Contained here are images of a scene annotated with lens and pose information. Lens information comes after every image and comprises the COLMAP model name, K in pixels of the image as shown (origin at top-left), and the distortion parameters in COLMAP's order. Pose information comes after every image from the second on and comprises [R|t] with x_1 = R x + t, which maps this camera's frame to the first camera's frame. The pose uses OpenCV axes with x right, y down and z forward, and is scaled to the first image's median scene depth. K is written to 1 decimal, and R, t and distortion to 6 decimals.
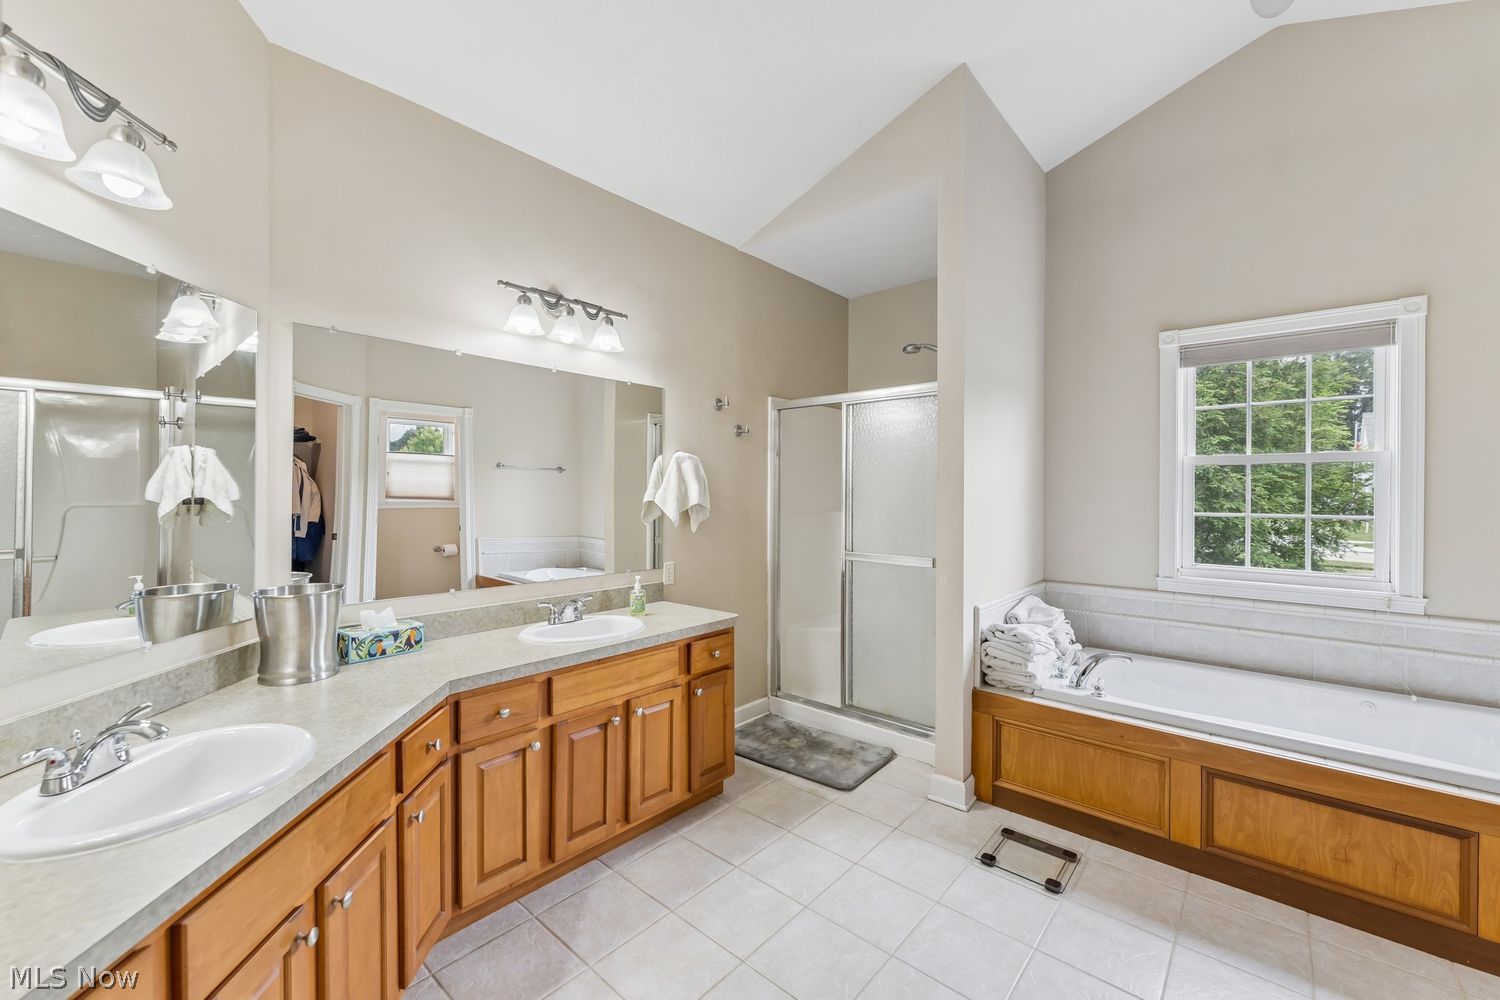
lens RADIAL K [[608.3, 0, 760.4], [0, 608.3, 495.2], [0, 0, 1]] dist [0.002057, -0.000070]
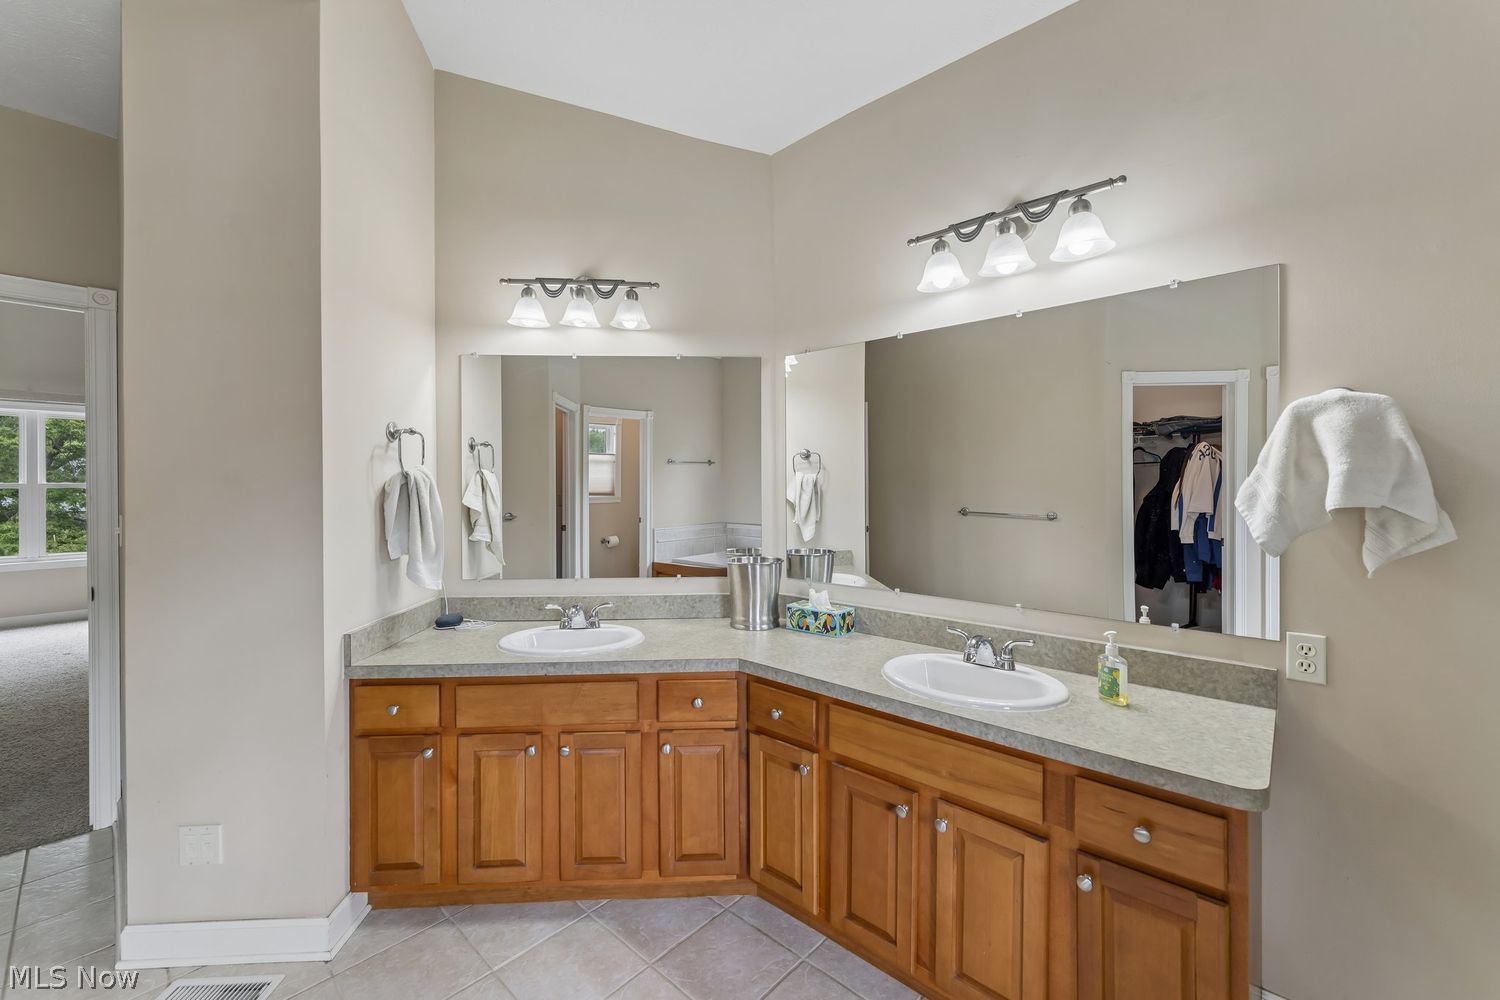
lens RADIAL K [[608.3, 0, 756.7], [0, 608.3, 488.4], [0, 0, 1]] dist [0.002057, -0.000070]
pose [[-0.046031, -0.005158, -0.998927, 0.400613], [0.000035, 0.999987, -0.005165, 0.002710], [0.998940, -0.000273, -0.046031, 0.736716]]
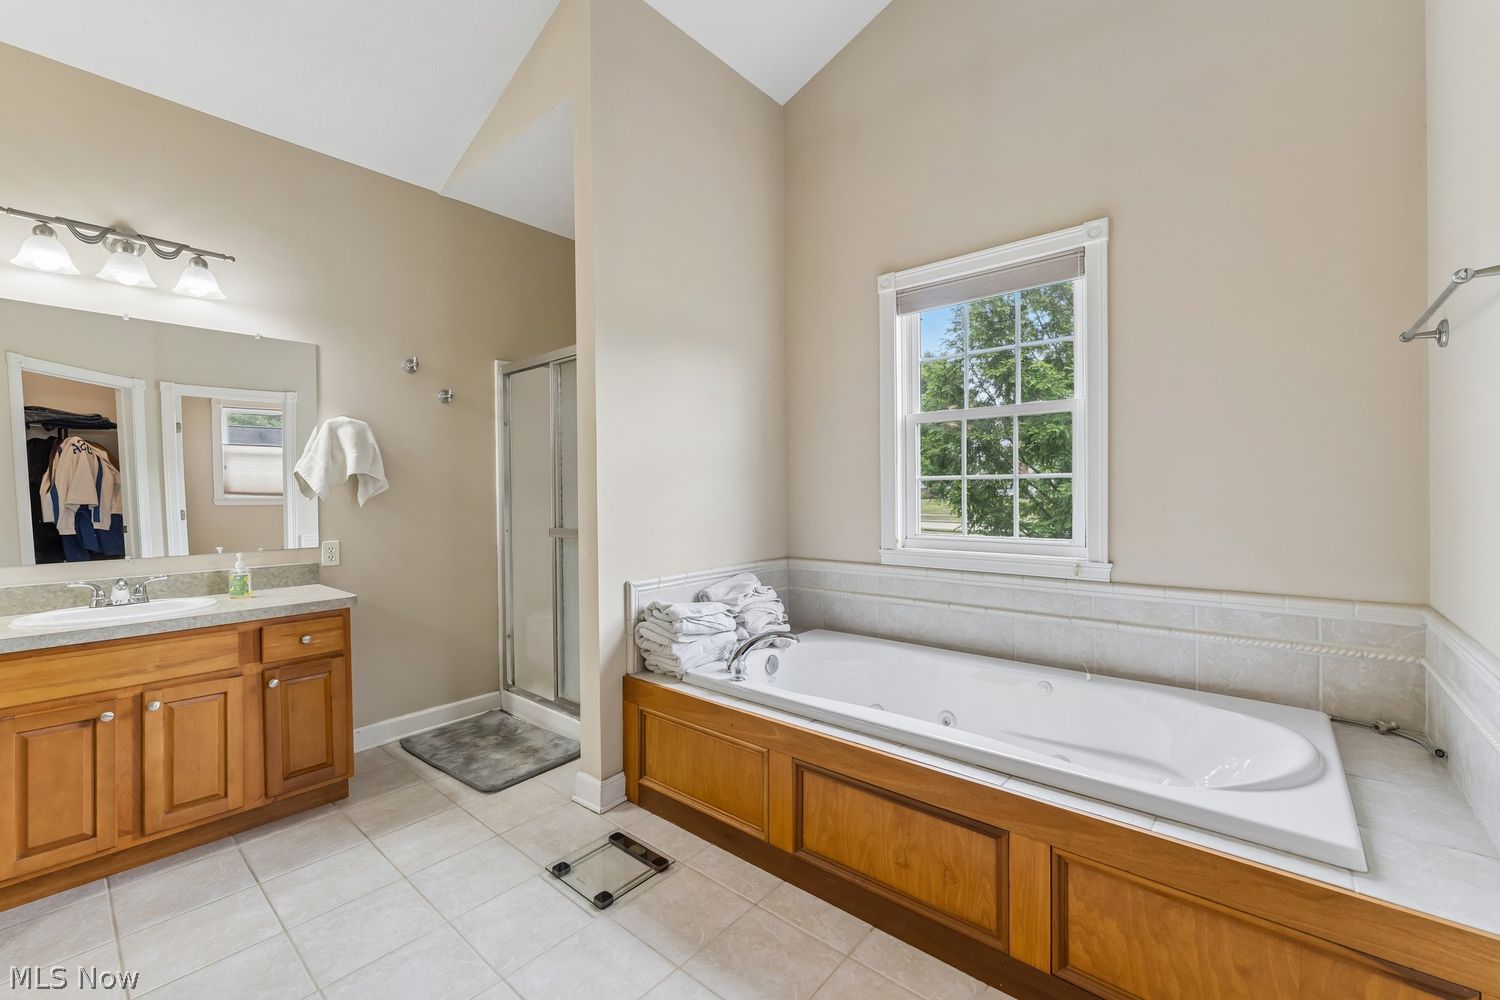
lens RADIAL K [[608.3, 0, 756.1], [0, 608.3, 501.8], [0, 0, 1]] dist [0.002057, -0.000070]
pose [[0.999877, -0.014561, 0.005807, 0.571495], [0.014501, 0.999844, 0.010125, 0.063943], [-0.005954, -0.010039, 0.999932, 0.124470]]
